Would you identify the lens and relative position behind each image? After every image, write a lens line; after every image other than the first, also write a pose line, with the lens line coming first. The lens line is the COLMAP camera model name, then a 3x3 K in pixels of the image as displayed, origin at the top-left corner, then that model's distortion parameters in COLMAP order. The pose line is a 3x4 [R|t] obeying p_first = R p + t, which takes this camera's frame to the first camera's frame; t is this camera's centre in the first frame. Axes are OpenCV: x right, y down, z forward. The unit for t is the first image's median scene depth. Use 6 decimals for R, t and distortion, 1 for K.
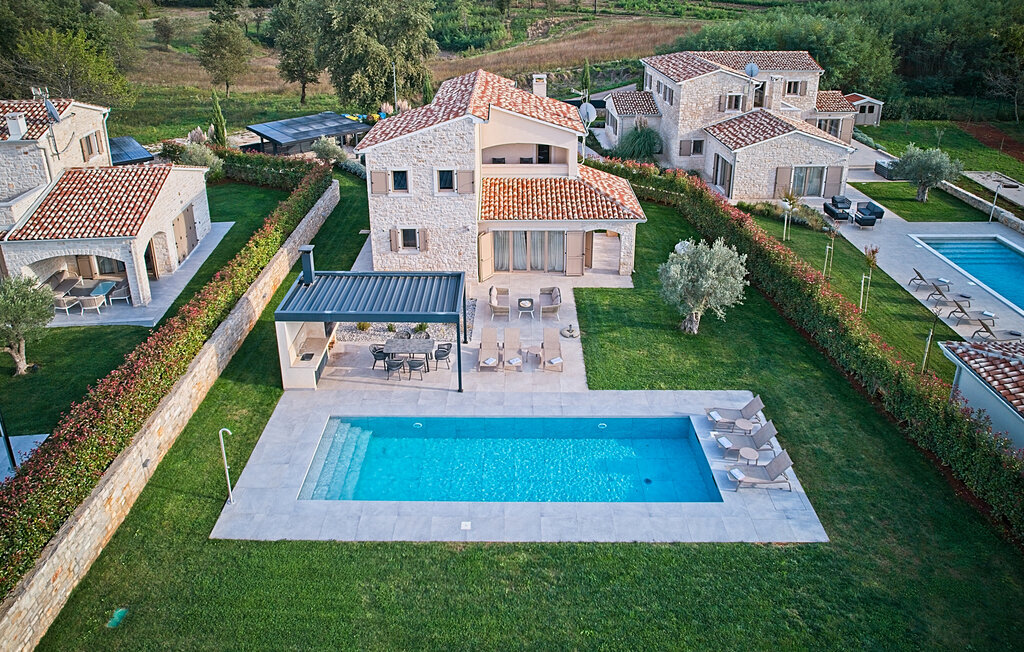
lens RADIAL K [[689.2, 0, 507.8], [0, 689.2, 186.1], [0, 0, 1]] dist [-0.010061, -0.000569]
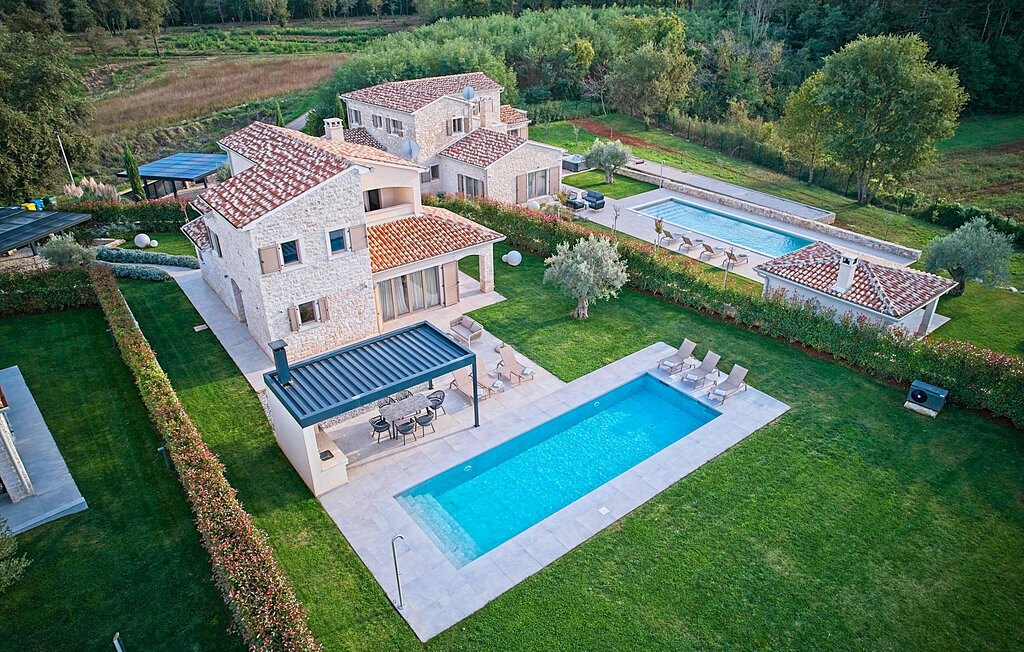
lens RADIAL K [[652.7, 0, 512.0], [0, 652.7, 326.0], [0, 0, 1]] dist [-0.027317, 0.000965]
pose [[0.786684, -0.293177, 0.543301, -0.392720], [0.201703, 0.953808, 0.222636, -0.044297], [-0.583477, -0.065559, 0.809480, 0.128890]]
